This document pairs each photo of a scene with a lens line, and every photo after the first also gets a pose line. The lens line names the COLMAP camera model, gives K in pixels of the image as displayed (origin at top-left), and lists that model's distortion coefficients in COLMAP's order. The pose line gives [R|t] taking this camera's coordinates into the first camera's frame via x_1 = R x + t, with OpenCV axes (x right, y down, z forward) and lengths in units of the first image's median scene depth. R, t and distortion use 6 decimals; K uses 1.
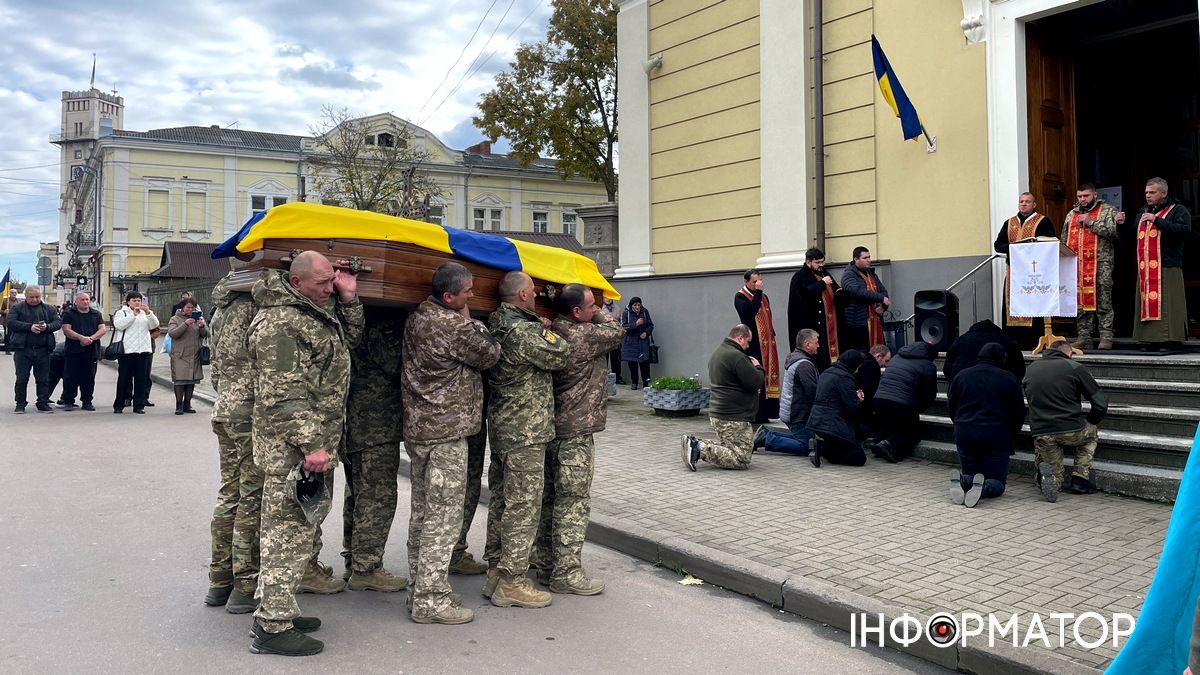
lens RADIAL K [[901.2, 0, 603.1], [0, 901.2, 273.3], [0, 0, 1]] dist [0.115450, -0.158512]
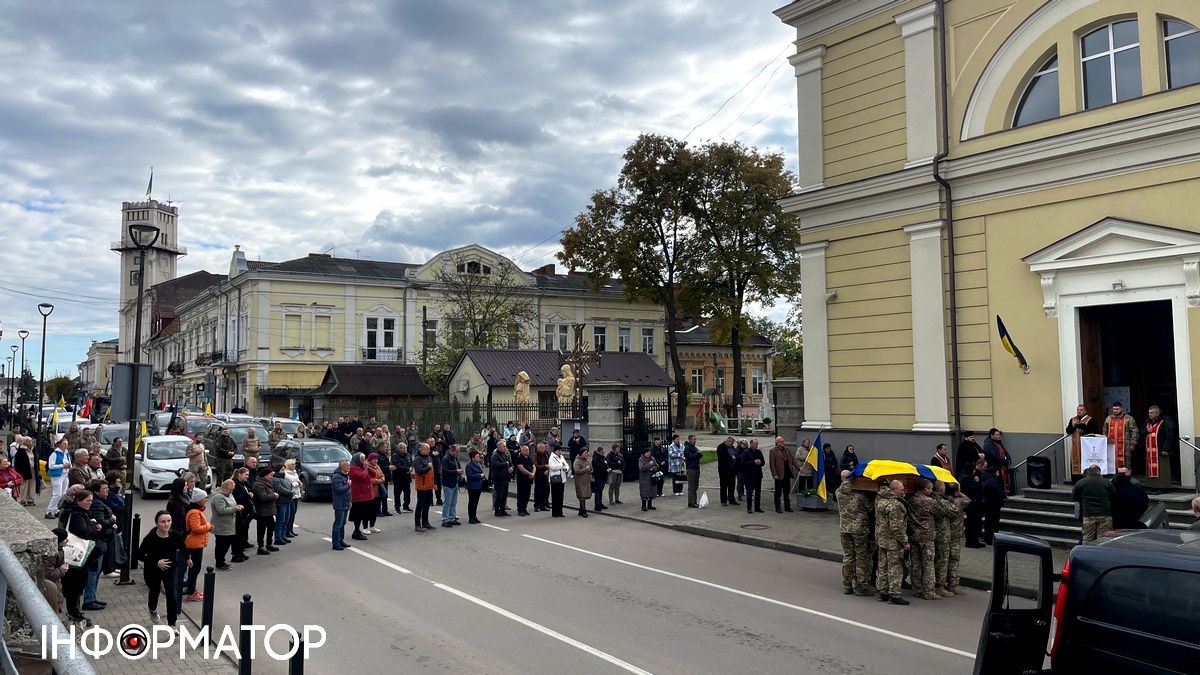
lens RADIAL K [[919.2, 0, 582.6], [0, 919.2, 329.8], [0, 0, 1]] dist [0.079684, -0.065618]
pose [[0.999900, -0.000025, 0.014114, -0.126144], [0.000380, 0.999682, -0.025200, -0.040227], [-0.014109, 0.025203, 0.999583, -0.193217]]
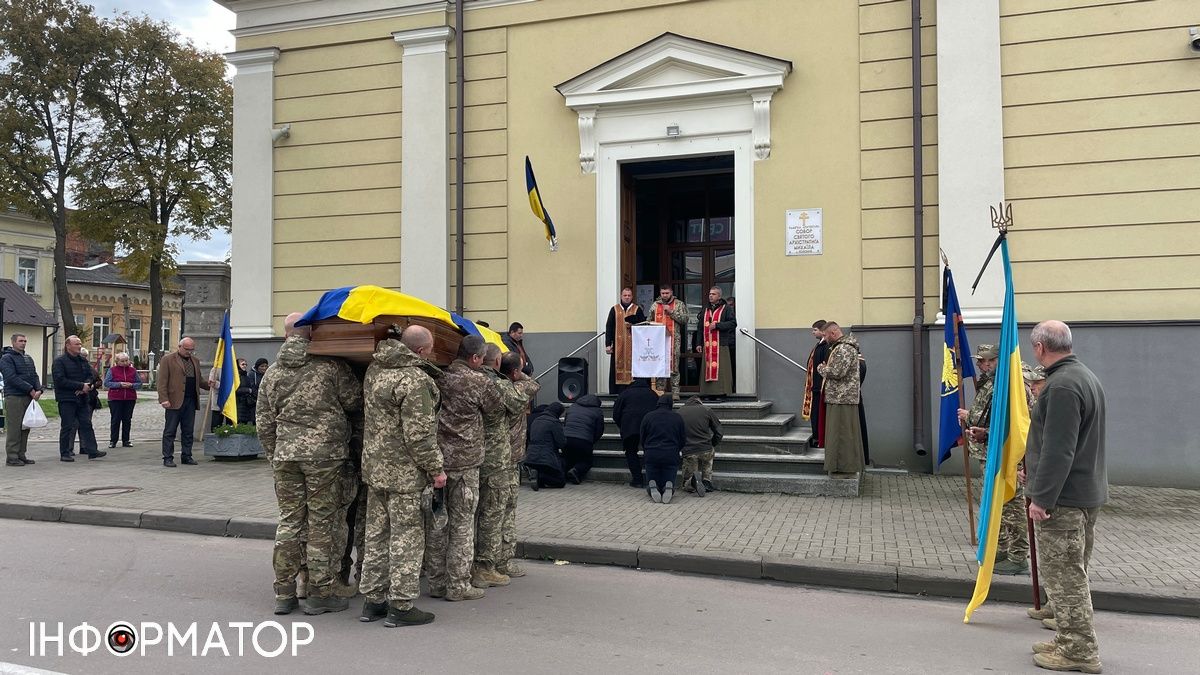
lens RADIAL K [[904.7, 0, 599.0], [0, 904.7, 332.7], [0, 0, 1]] dist [0.108810, -0.149725]
pose [[0.818152, 0.032767, 0.574067, -0.074830], [-0.031363, 0.999432, -0.012347, -0.000525], [-0.574145, -0.007903, 0.818715, -0.020876]]
